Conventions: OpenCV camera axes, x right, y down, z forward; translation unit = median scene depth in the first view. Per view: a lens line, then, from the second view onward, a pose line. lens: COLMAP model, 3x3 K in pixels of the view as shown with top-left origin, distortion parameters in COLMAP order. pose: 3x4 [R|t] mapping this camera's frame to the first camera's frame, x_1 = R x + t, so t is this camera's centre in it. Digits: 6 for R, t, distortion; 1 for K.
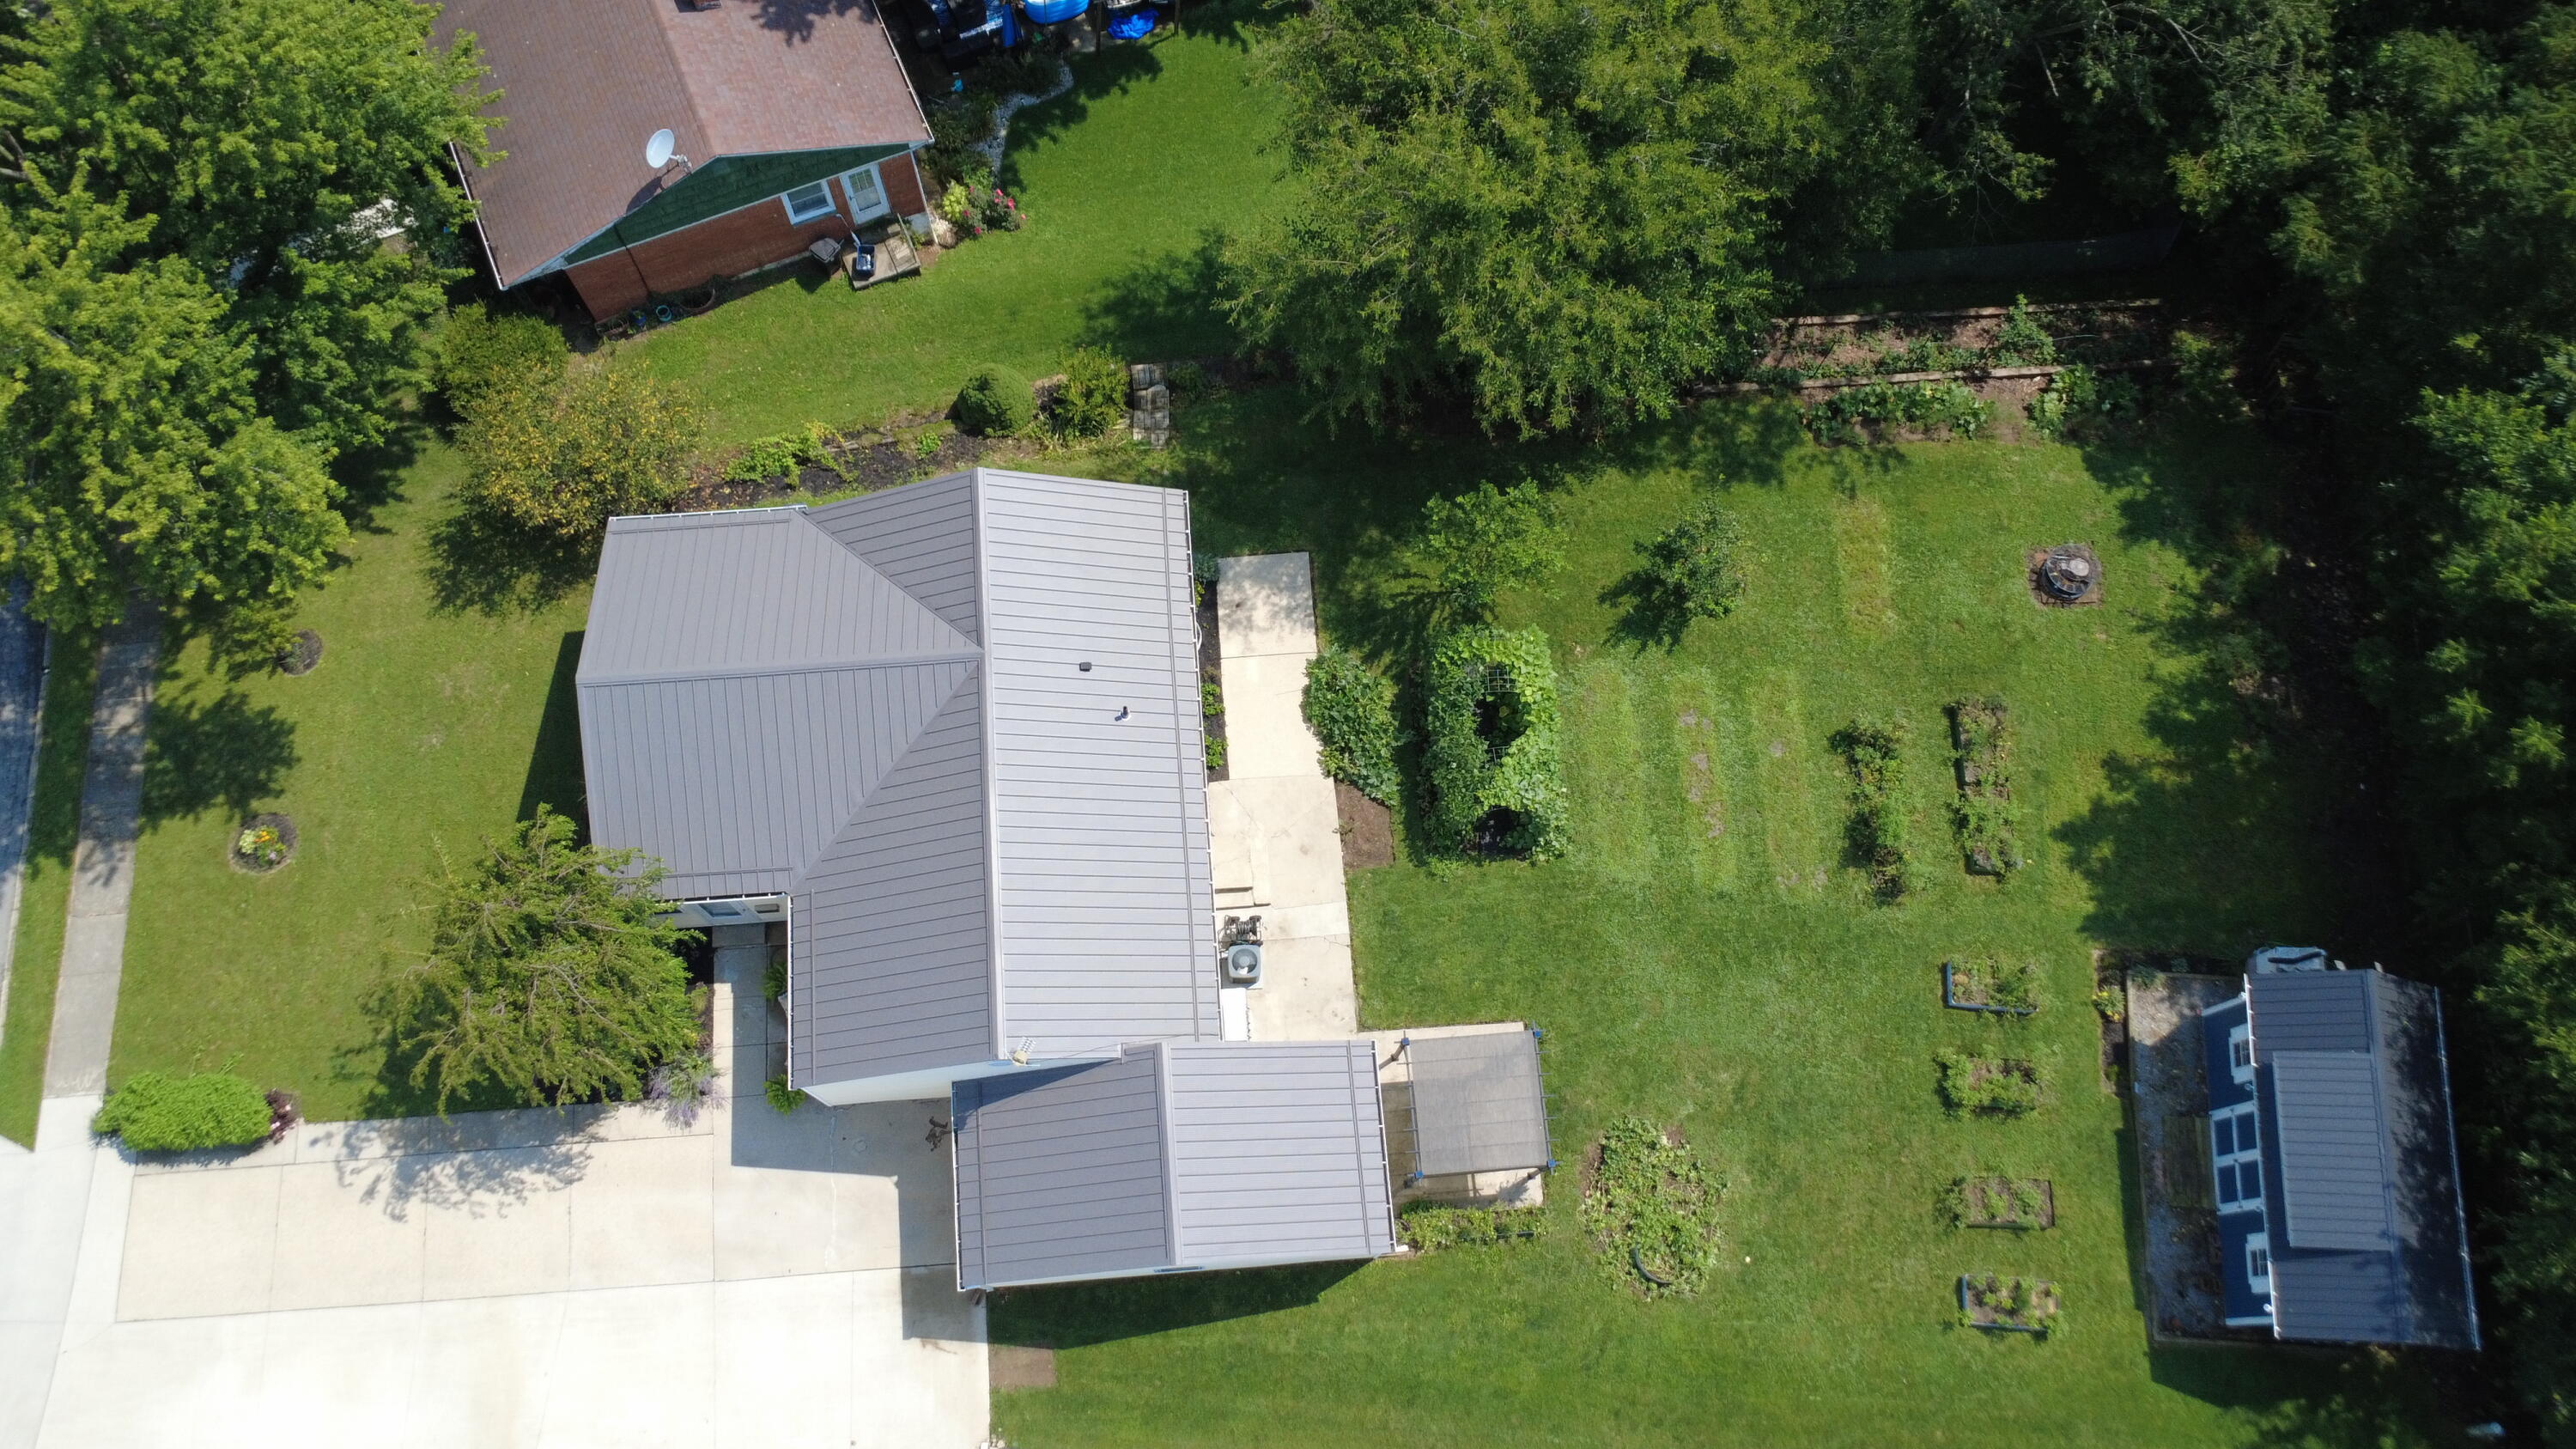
lens RADIAL K [[1960.1, 0, 1288.0], [0, 1960.1, 724.5], [0, 0, 1]] dist [0.038901, -0.057403]
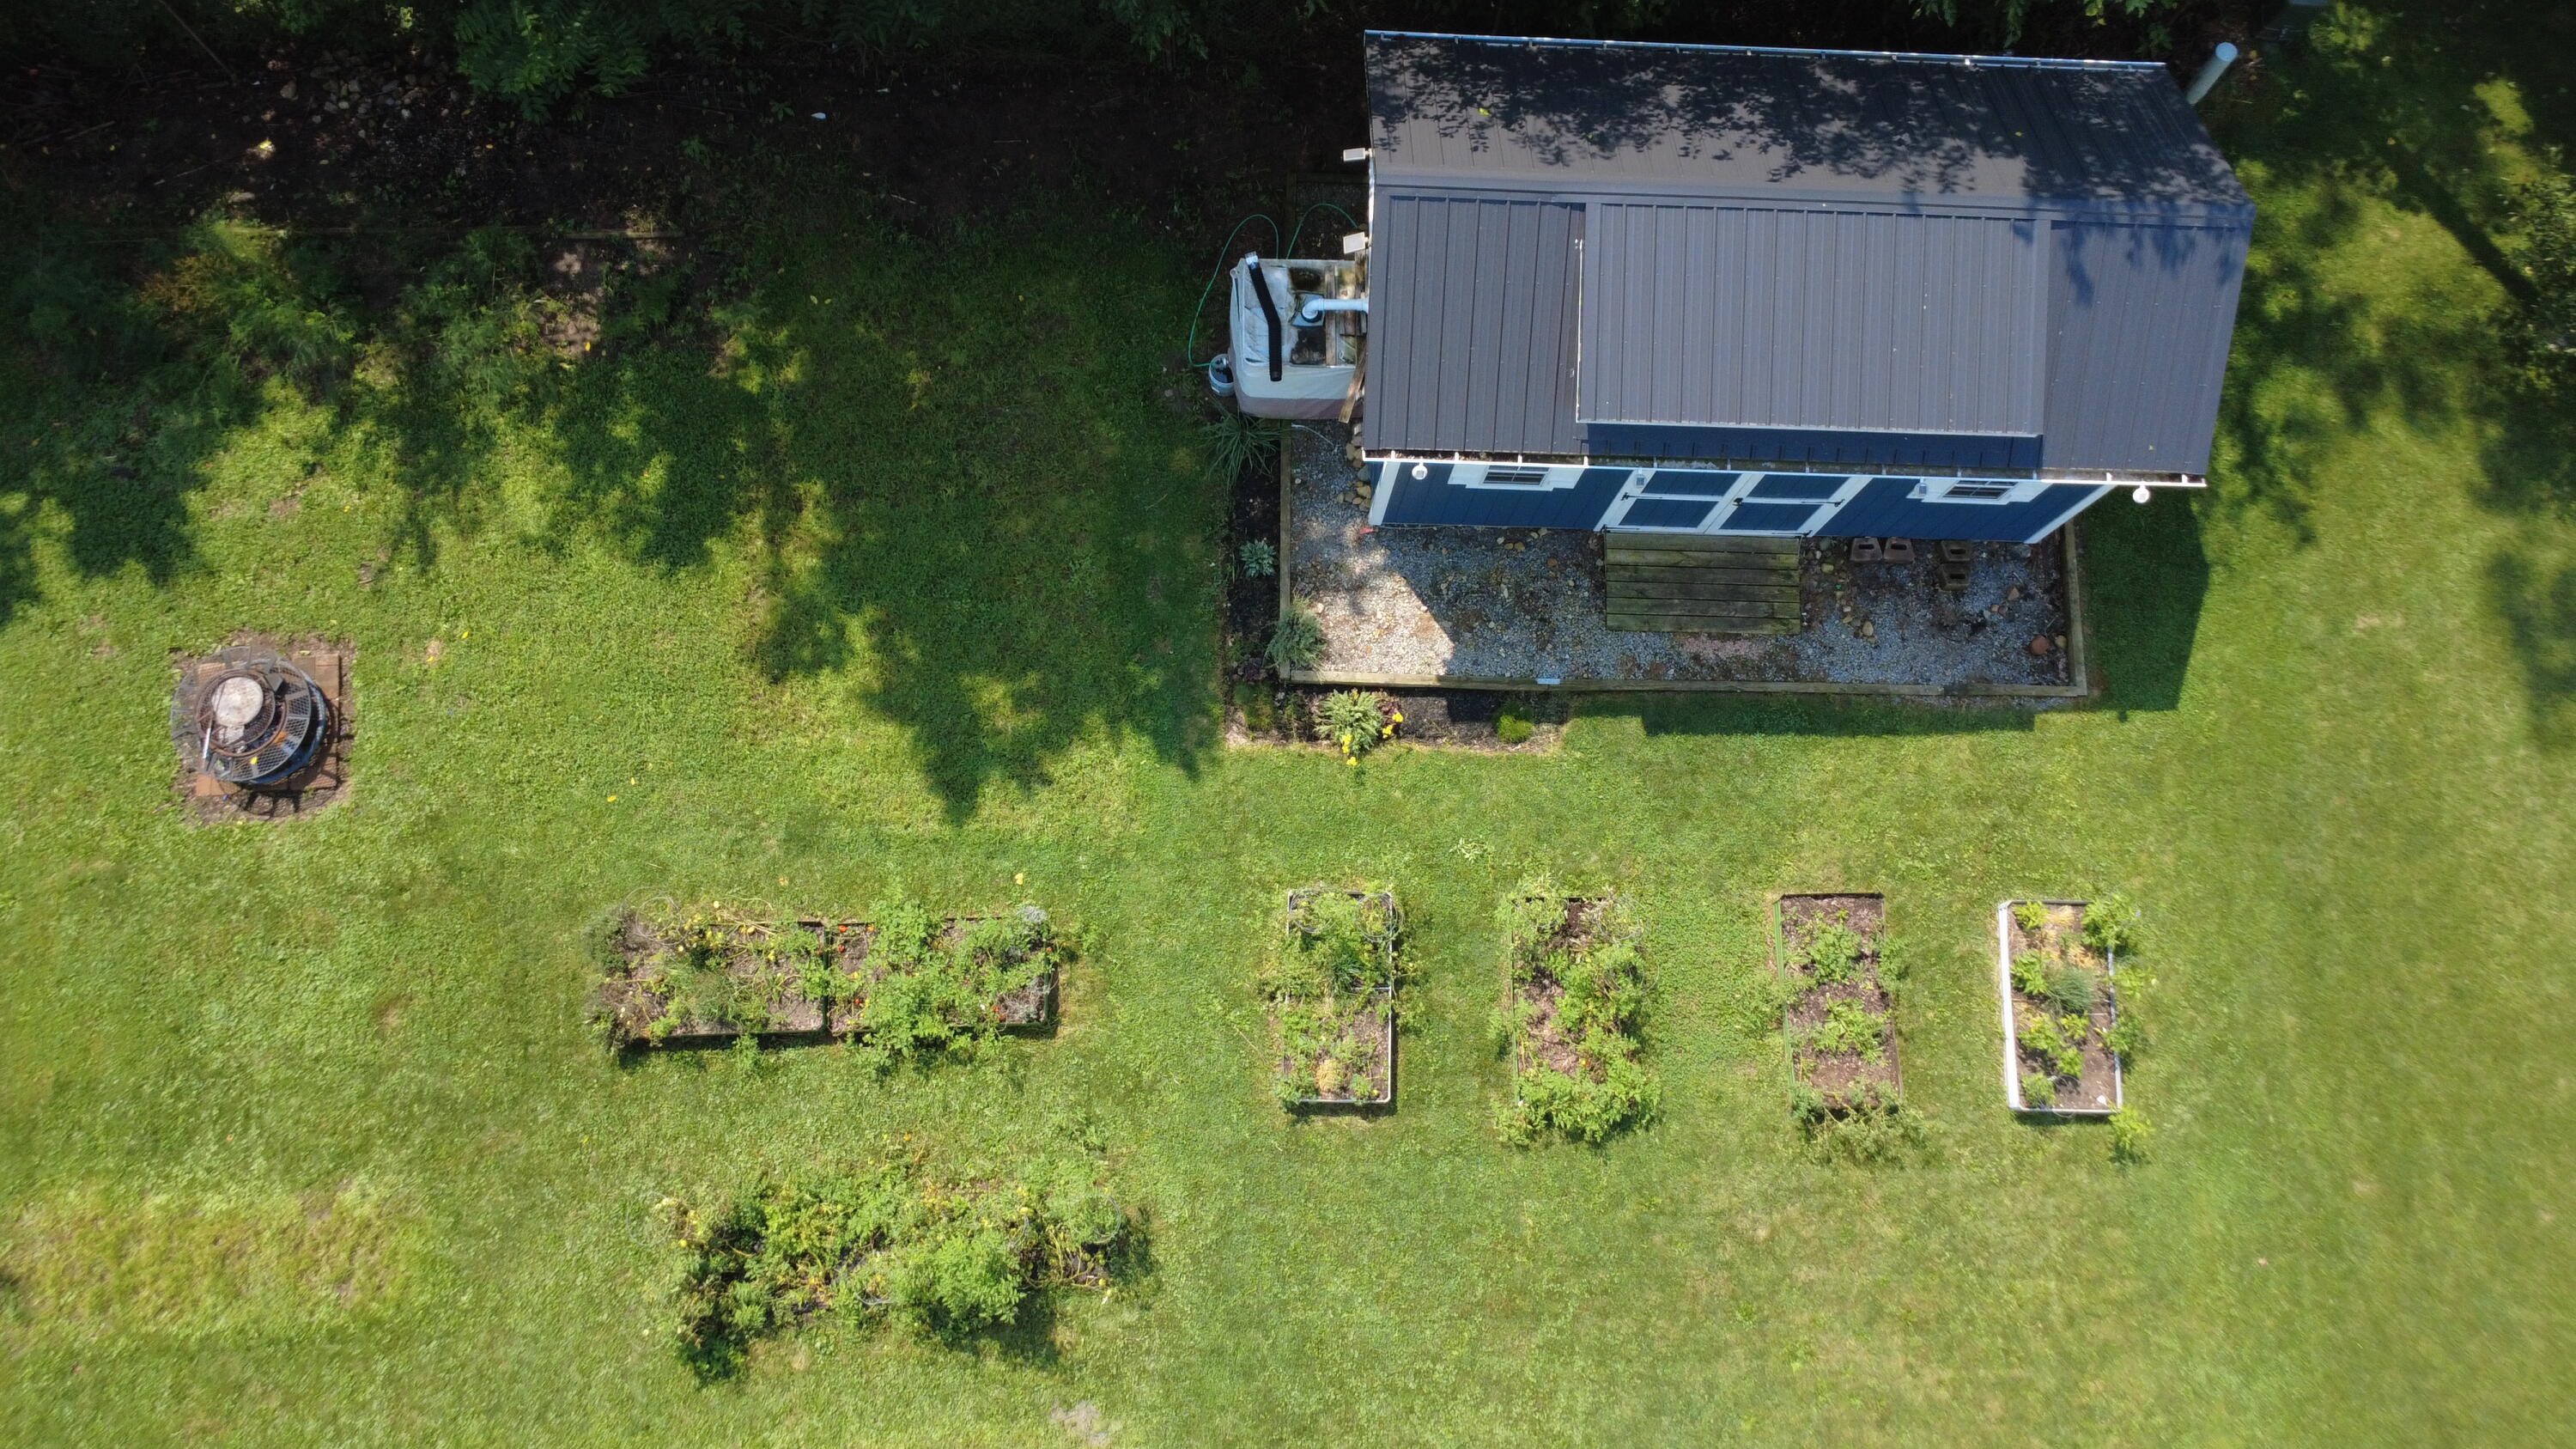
lens RADIAL K [[2001.7, 0, 1288.0], [0, 2001.7, 724.5], [0, 0, 1]] dist [0.051957, -0.070678]
pose [[-0.045106, -0.976765, 0.209514, 0.301987], [0.931467, 0.034670, 0.362169, -0.031095], [-0.361018, 0.211492, 0.908261, 0.562251]]
